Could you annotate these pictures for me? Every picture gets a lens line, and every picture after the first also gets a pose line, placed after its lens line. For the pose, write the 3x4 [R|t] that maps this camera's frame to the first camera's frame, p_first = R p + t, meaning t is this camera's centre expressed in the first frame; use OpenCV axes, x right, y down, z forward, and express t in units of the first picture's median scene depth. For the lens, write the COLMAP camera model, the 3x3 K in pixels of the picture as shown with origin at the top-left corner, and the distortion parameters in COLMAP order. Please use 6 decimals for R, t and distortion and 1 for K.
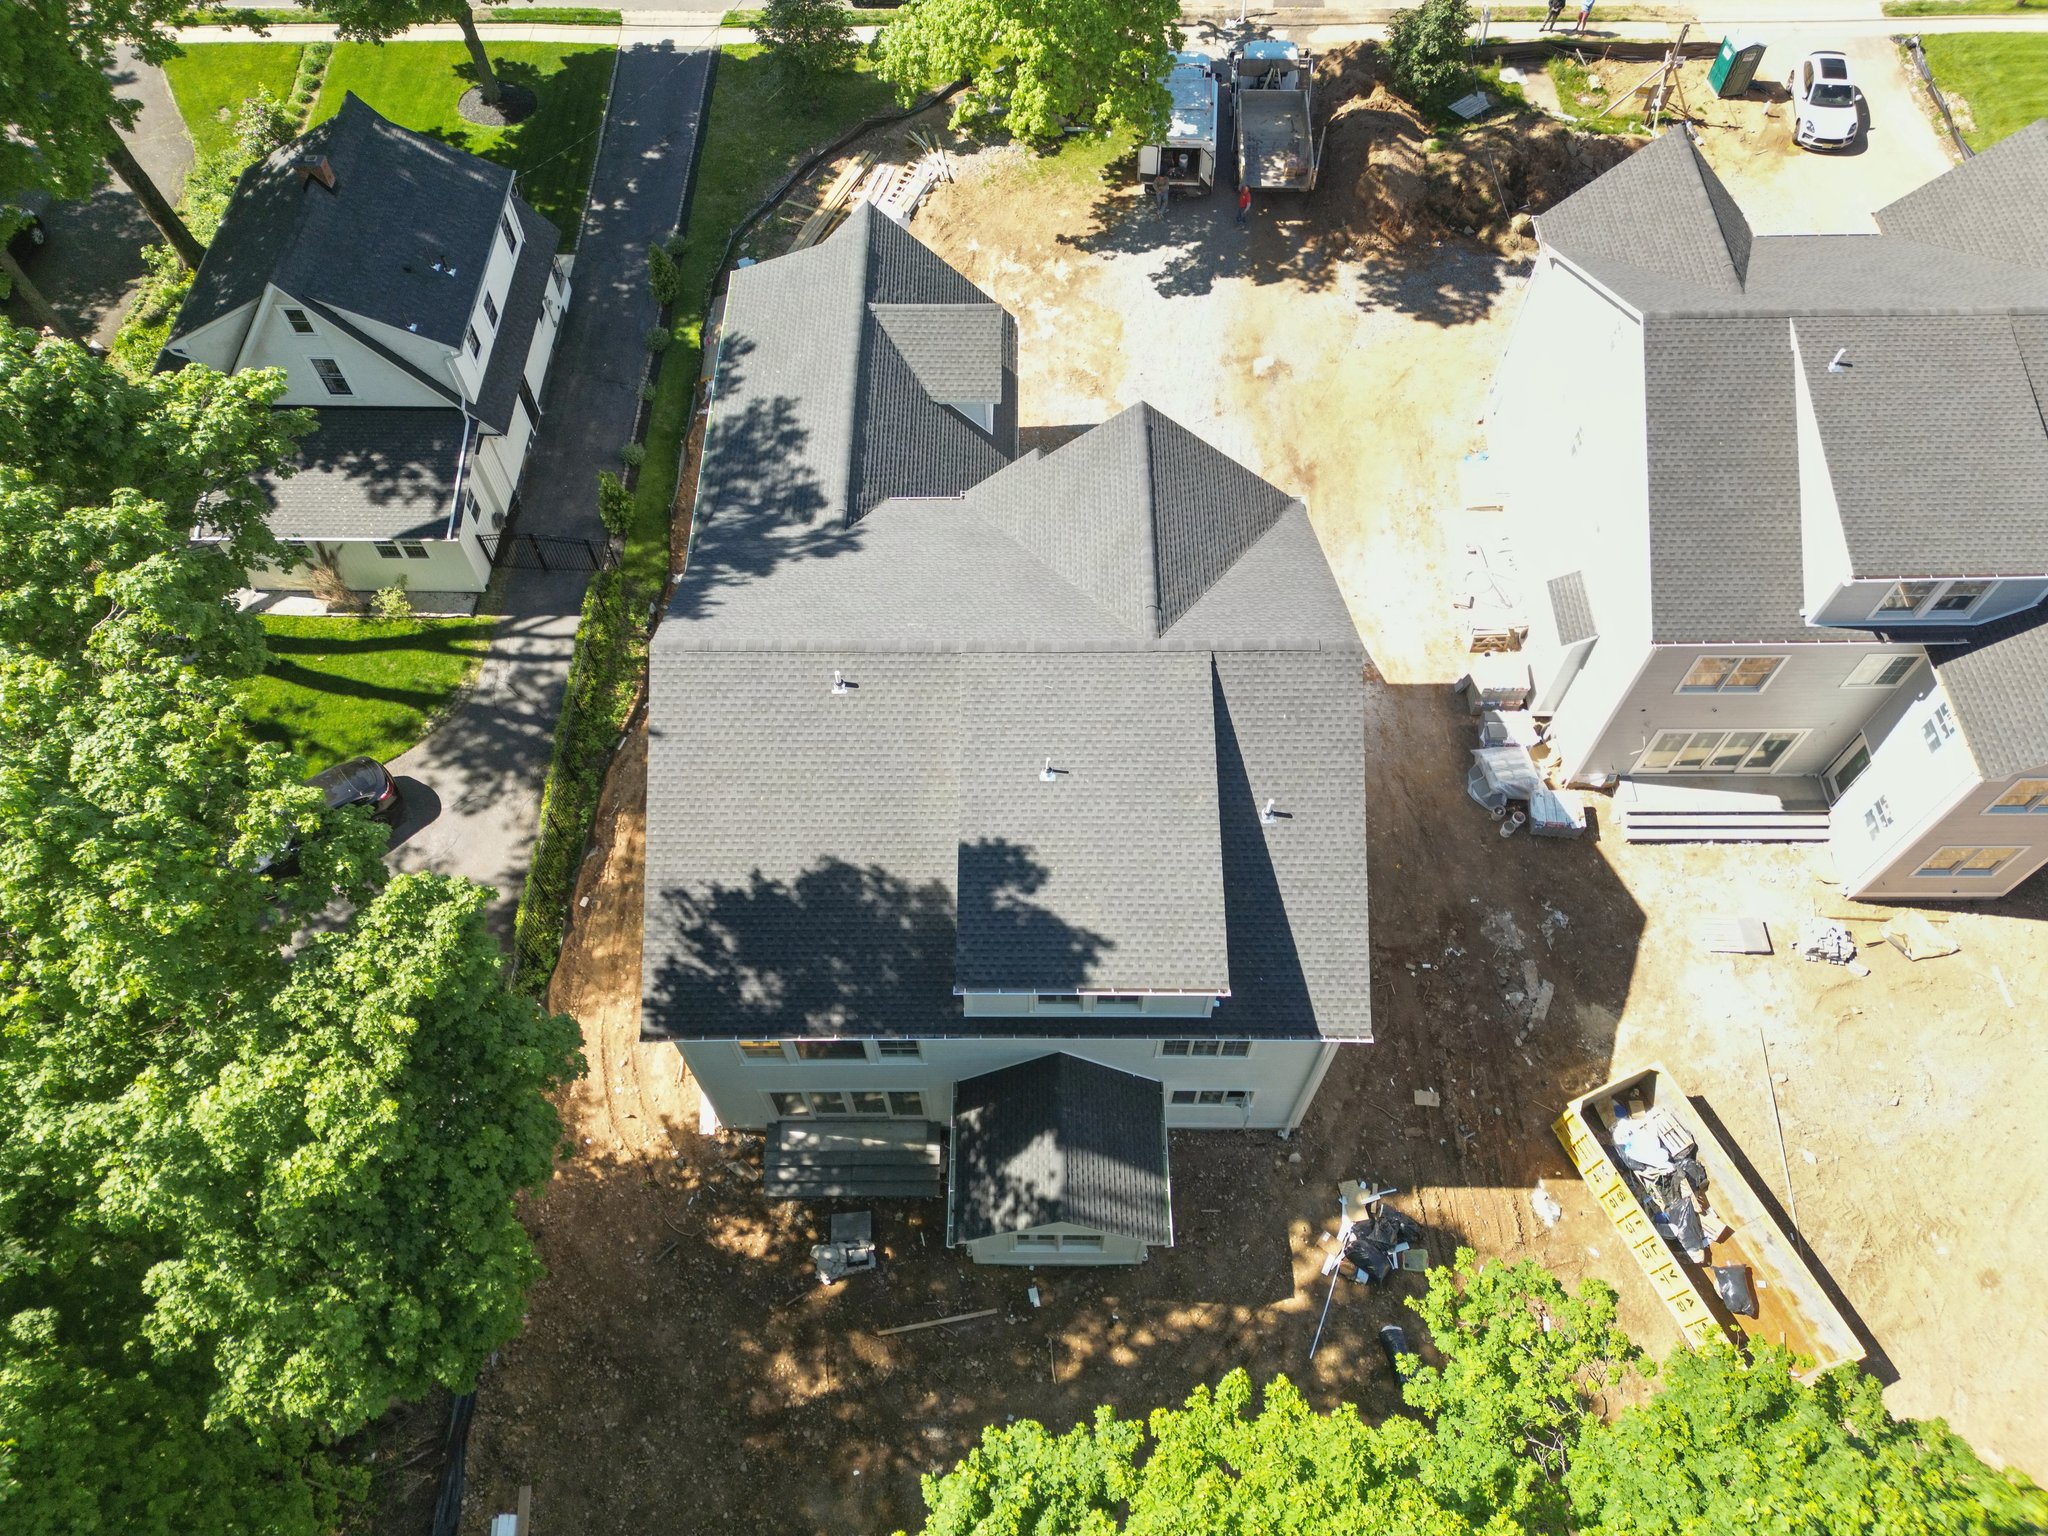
lens RADIAL K [[1442.4, 0, 1022.3], [0, 1442.4, 752.9], [0, 0, 1]] dist [0.048155, -0.042100]
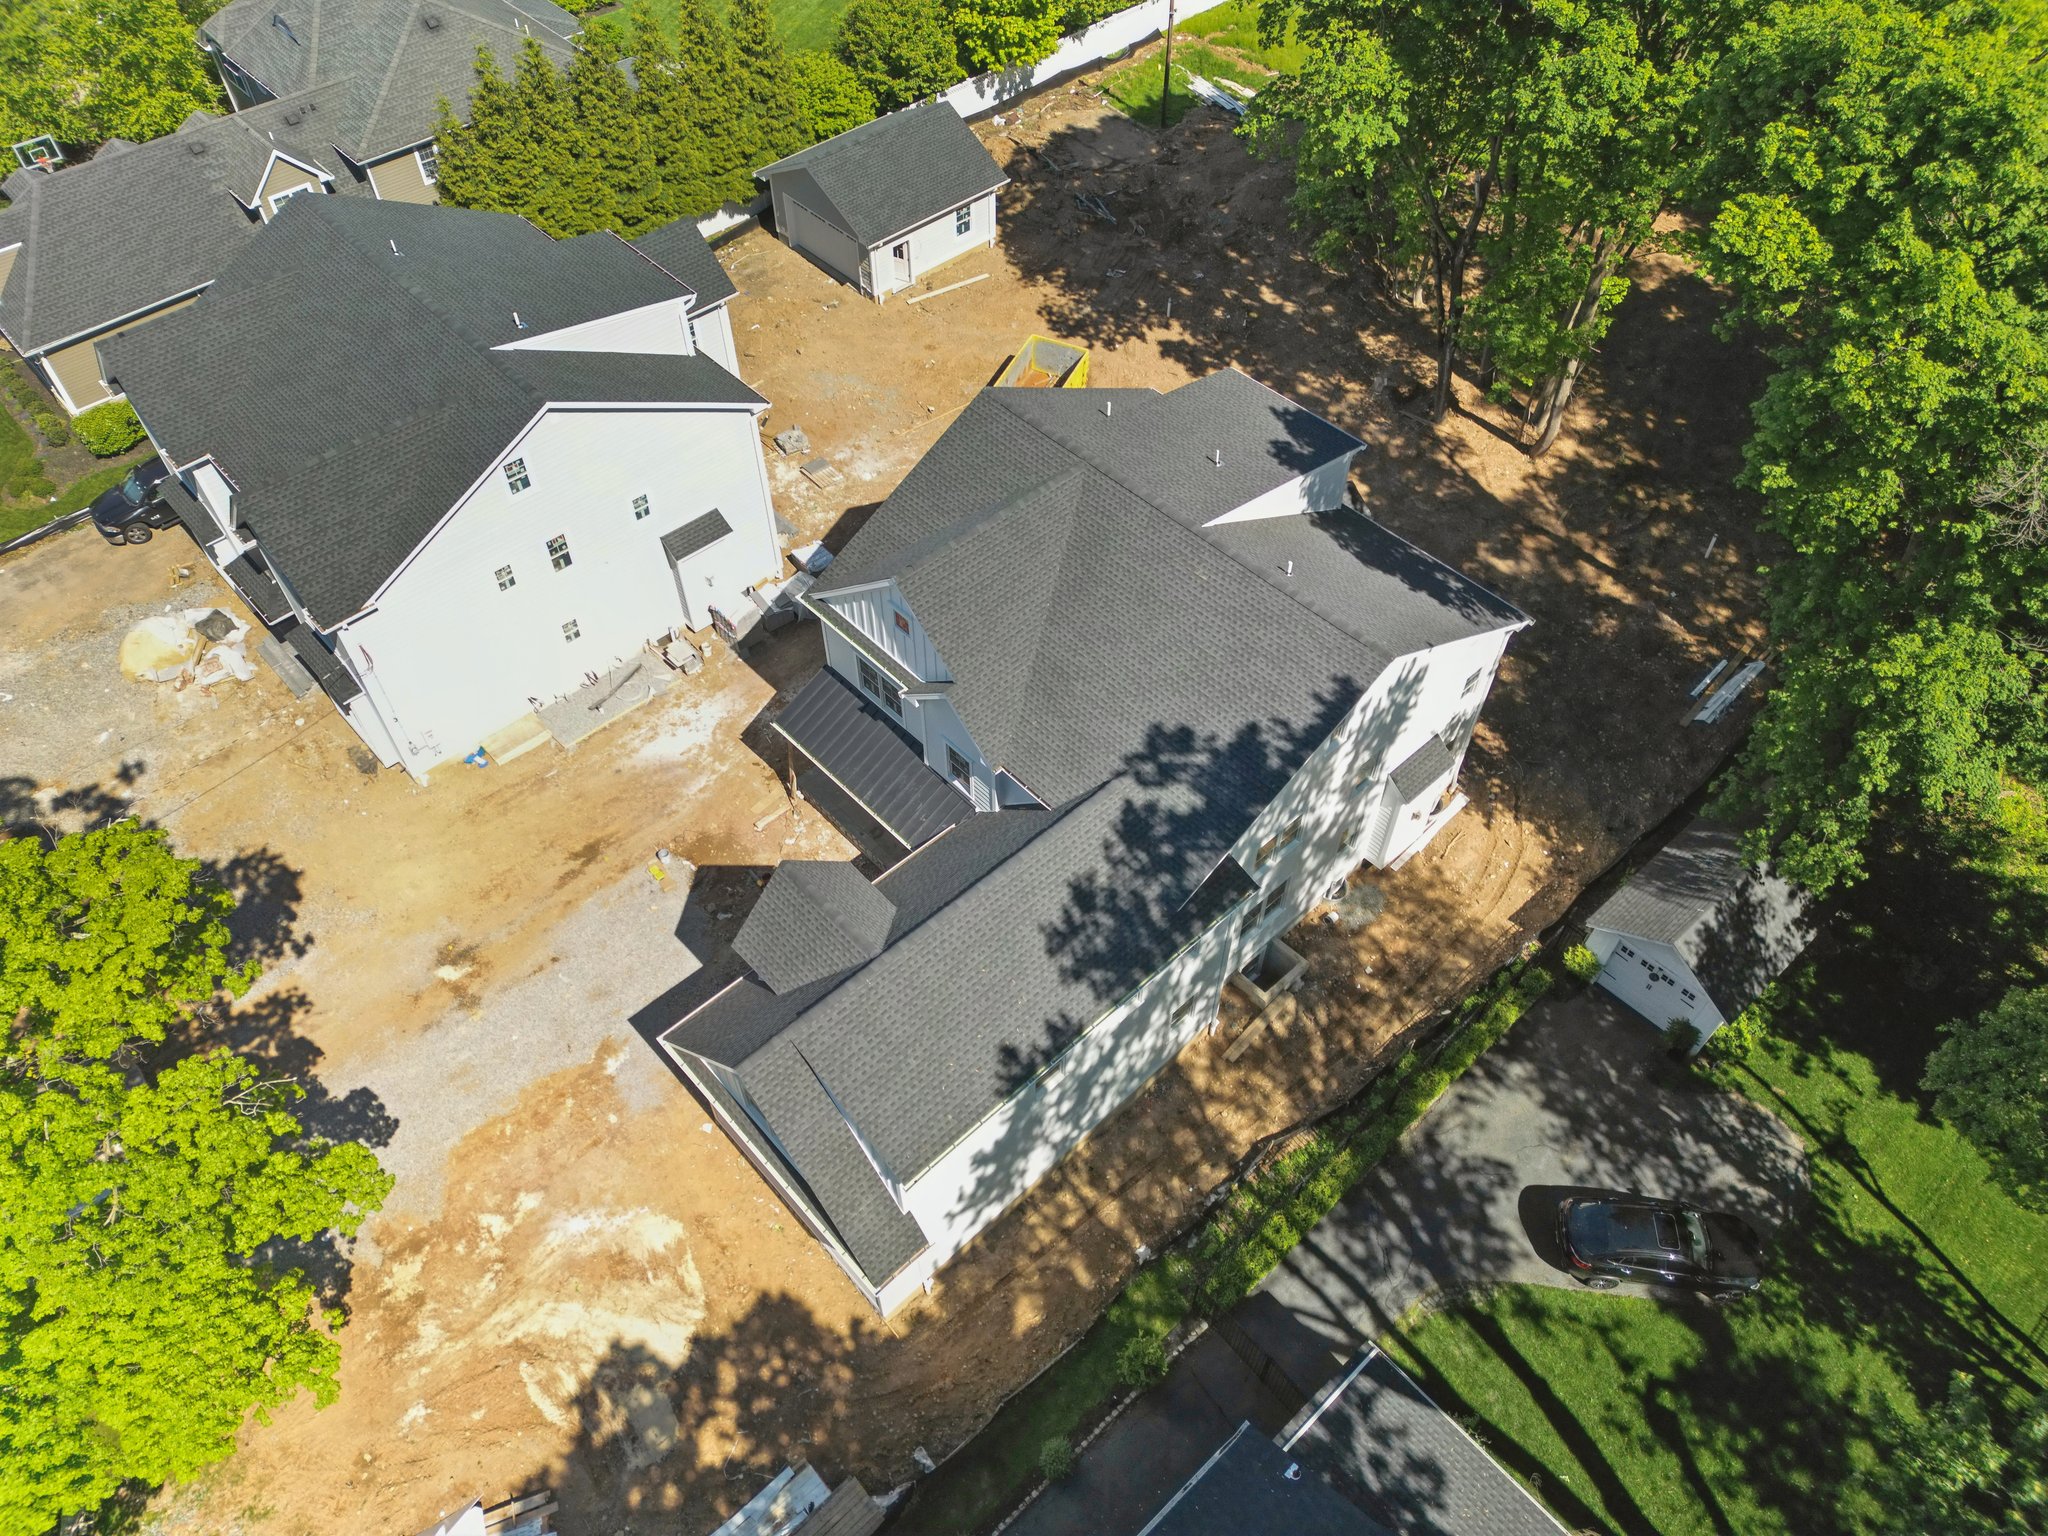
lens RADIAL K [[1442.4, 0, 1016.5], [0, 1442.4, 763.9], [0, 0, 1]] dist [0.048155, -0.042100]
pose [[-0.682468, -0.559583, 0.470217, -0.443330], [0.624753, -0.112694, 0.772648, -0.813111], [-0.379370, 0.821076, 0.426511, 0.487417]]
